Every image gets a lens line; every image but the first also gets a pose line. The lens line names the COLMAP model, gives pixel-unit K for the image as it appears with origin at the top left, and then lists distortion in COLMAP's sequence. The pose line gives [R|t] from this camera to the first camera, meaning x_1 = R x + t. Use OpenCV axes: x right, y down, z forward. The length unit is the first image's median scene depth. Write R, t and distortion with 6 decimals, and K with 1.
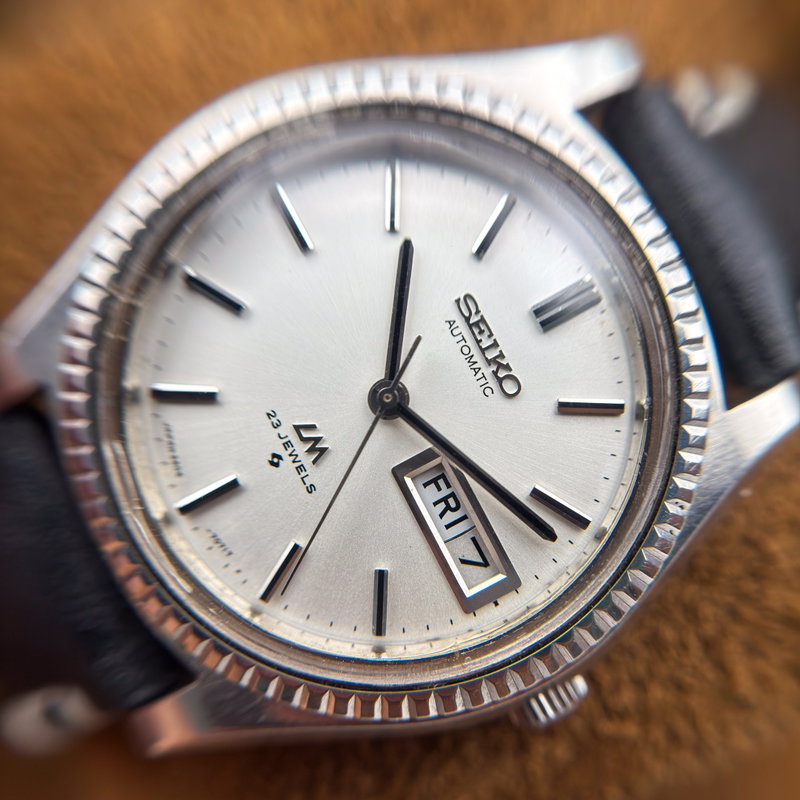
lens RADIAL K [[926.0, 0, 407.7], [0, 926.0, 408.3], [0, 0, 1]] dist [0.555451, 0.000000]
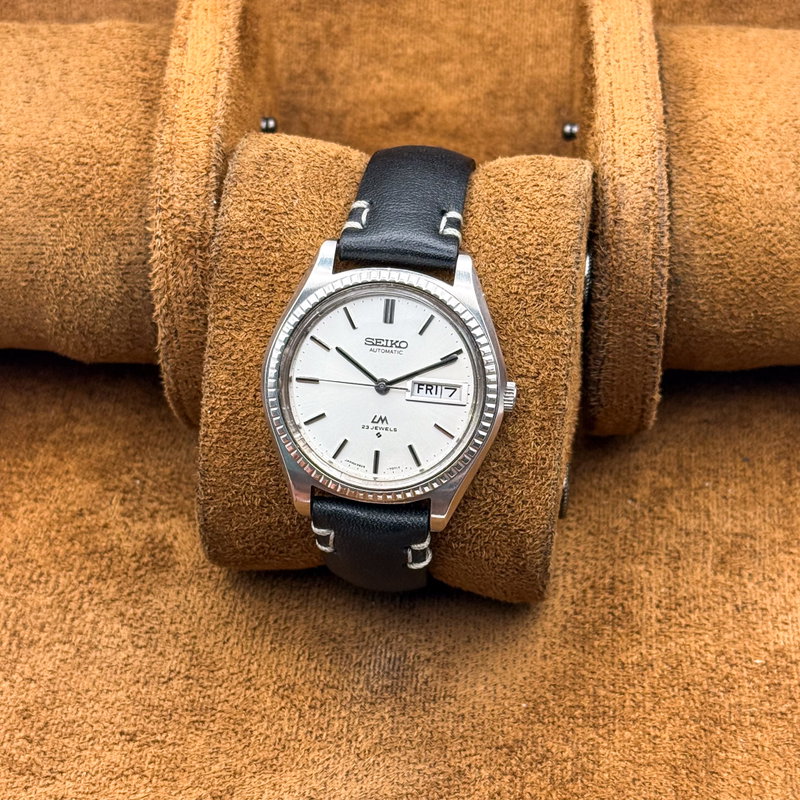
lens RADIAL K [[1638.4, 0, 404.6], [0, 1638.4, 395.6], [0, 0, 1]] dist [-0.036004, 0.000000]
pose [[0.543899, -0.836686, -0.064268, 0.285902], [0.837743, 0.545826, -0.016133, 0.130394], [0.048578, -0.045065, 0.997802, -3.572631]]
